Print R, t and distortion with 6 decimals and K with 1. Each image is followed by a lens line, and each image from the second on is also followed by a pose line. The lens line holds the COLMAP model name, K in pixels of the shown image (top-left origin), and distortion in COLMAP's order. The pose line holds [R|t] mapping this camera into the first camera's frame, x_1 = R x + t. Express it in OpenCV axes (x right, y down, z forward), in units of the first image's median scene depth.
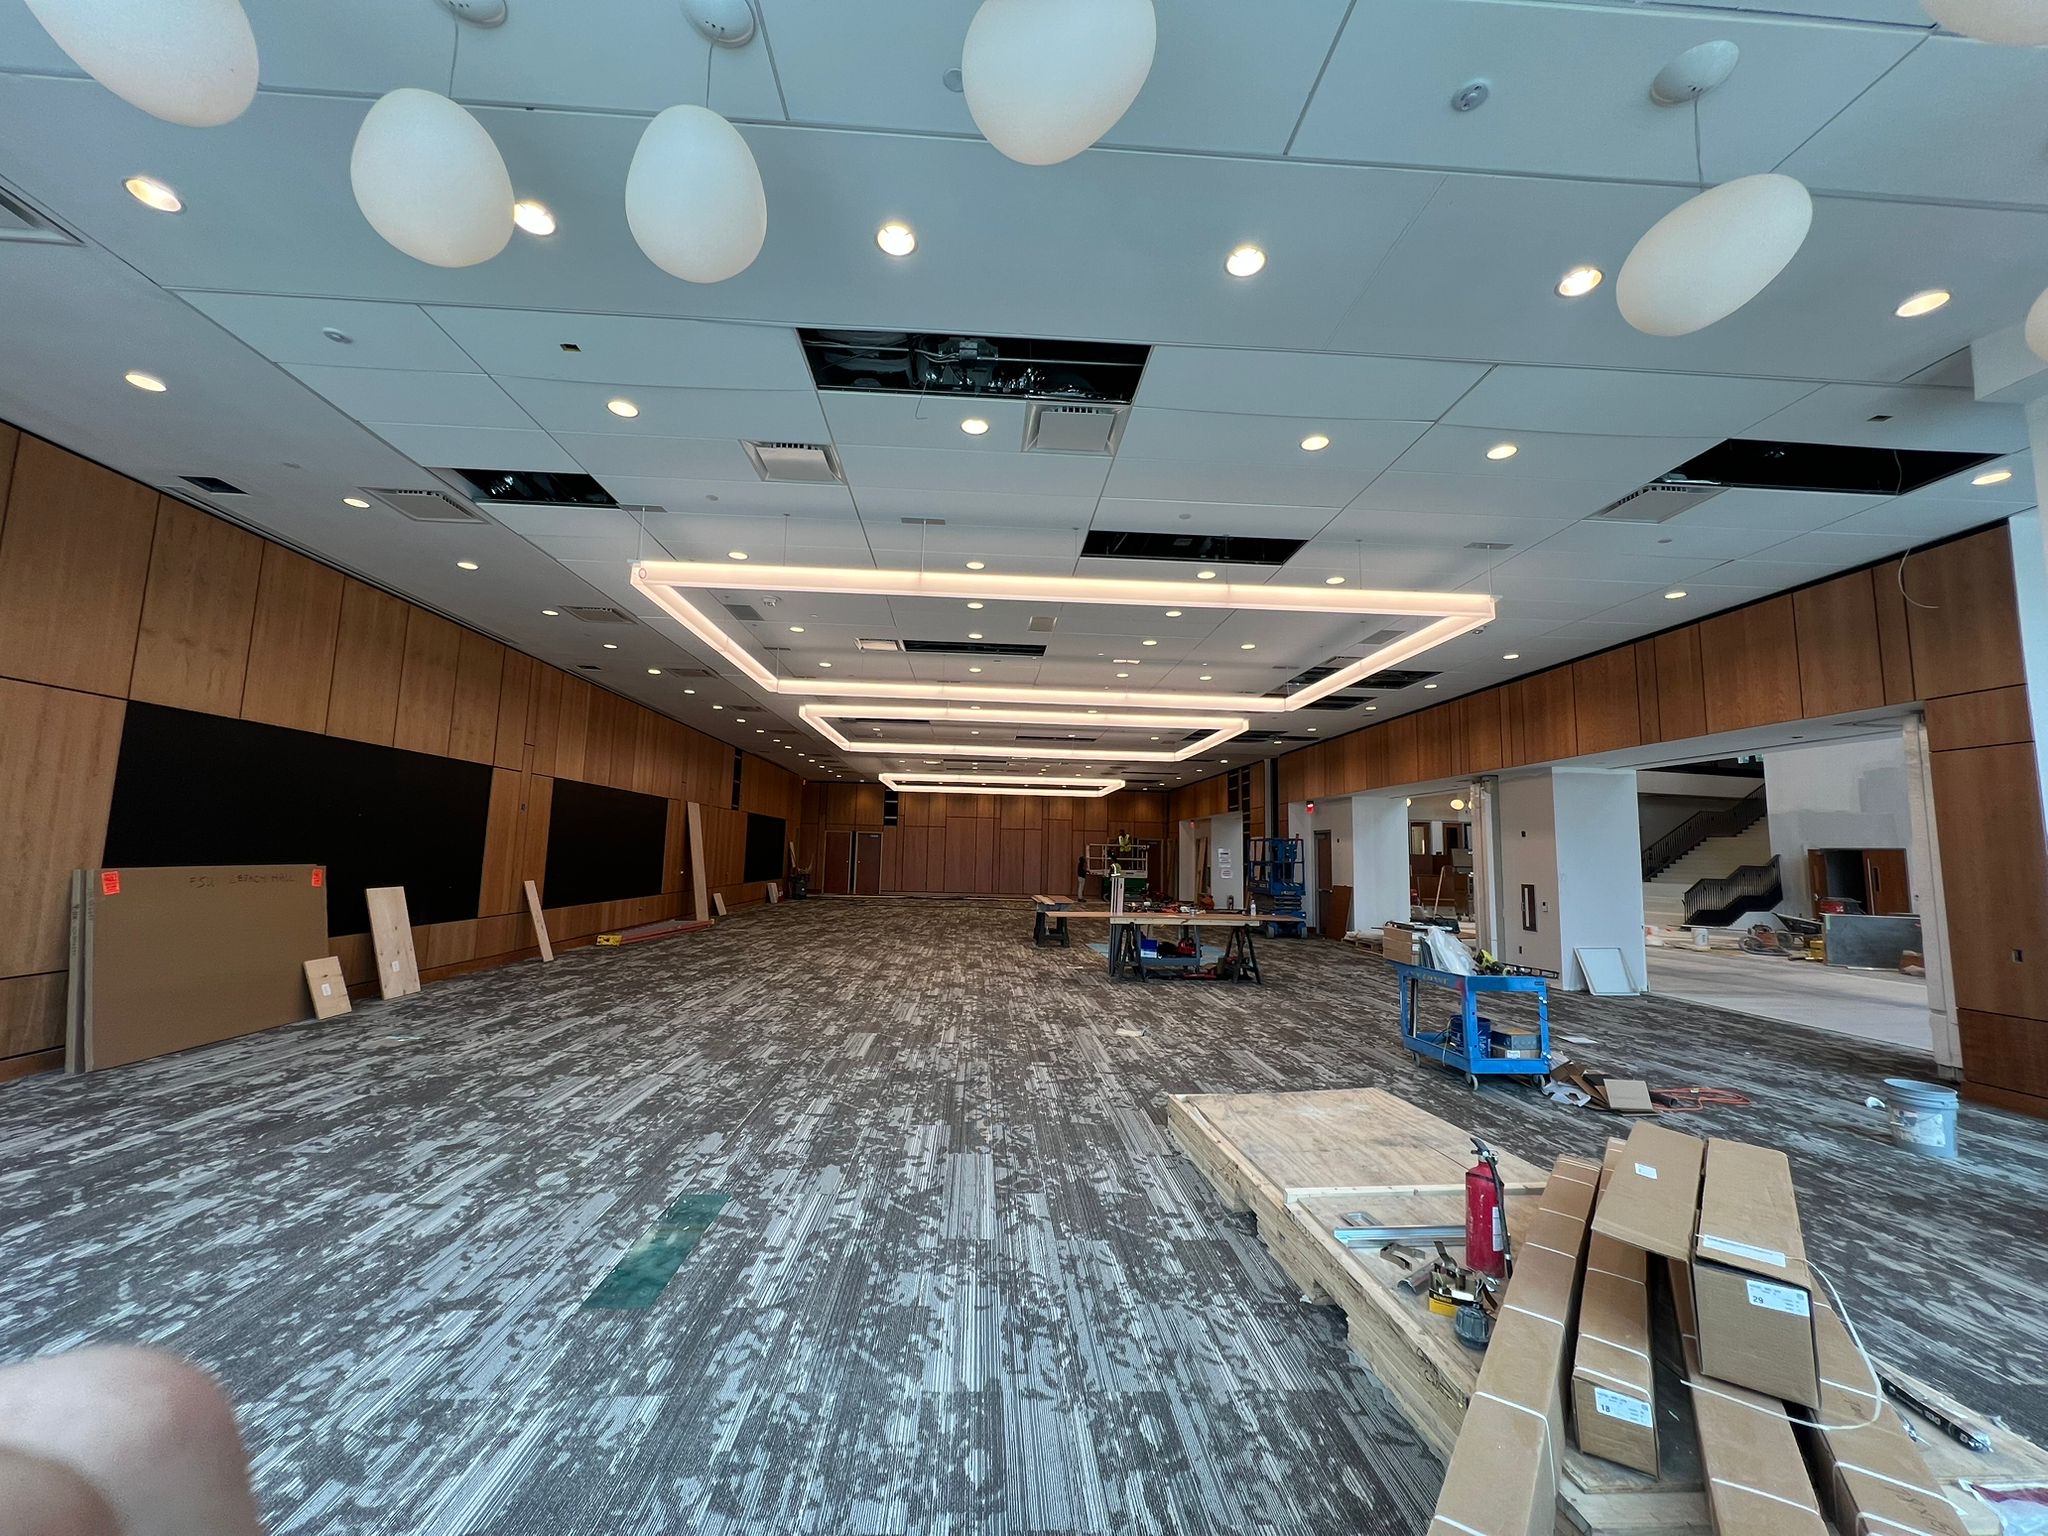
lens RADIAL K [[810.2, 0, 1024.0], [0, 810.2, 768.0], [0, 0, 1]] dist [0.001078, 0.000162]
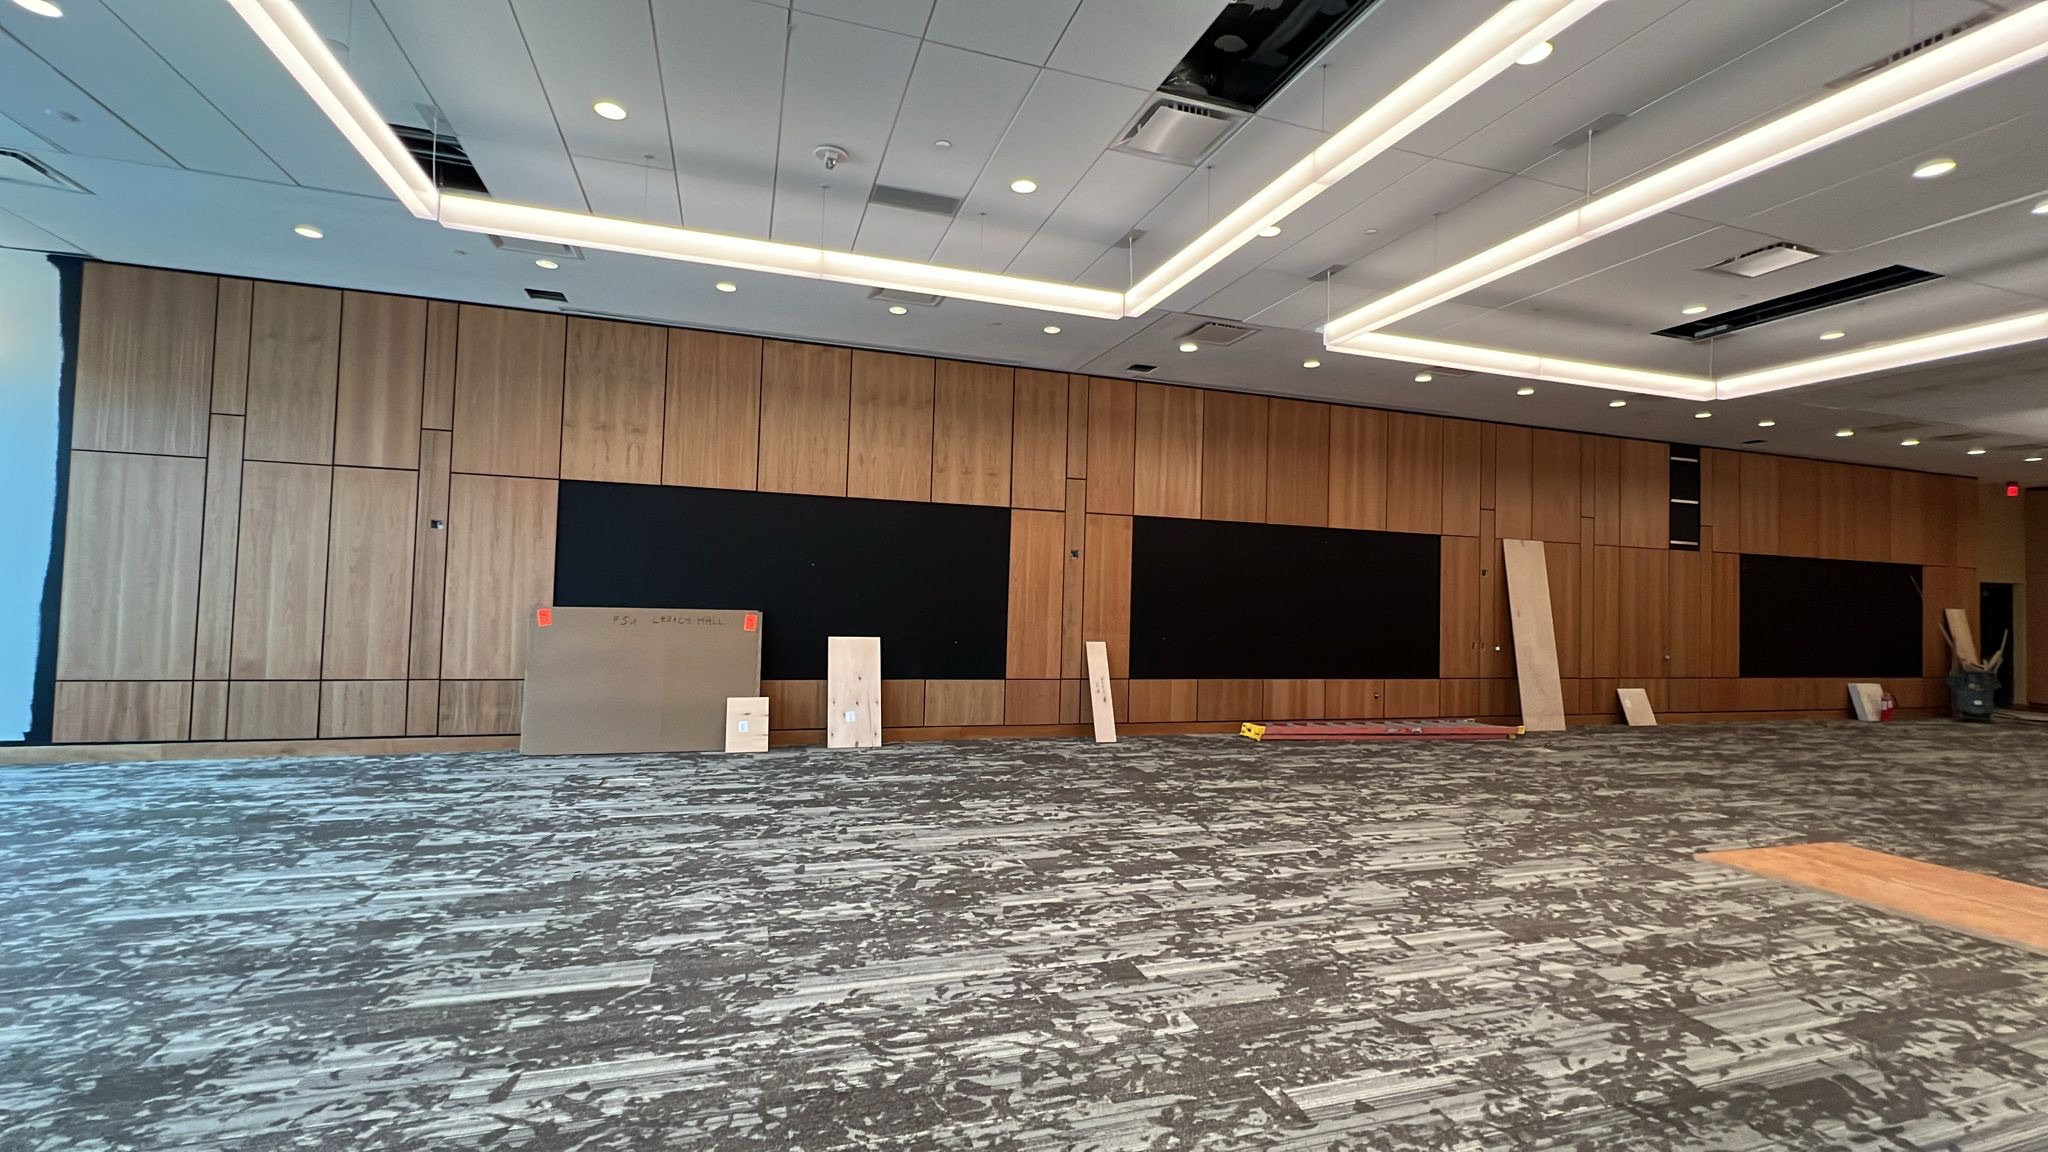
lens RADIAL K [[861.0, 0, 1024.0], [0, 861.0, 576.0], [0, 0, 1]] dist [-0.003522, -0.000047]
pose [[0.254560, -0.037514, -0.966329, 0.315209], [0.079335, 0.996689, -0.017793, 0.115907], [0.963797, -0.072134, 0.256693, 1.009509]]
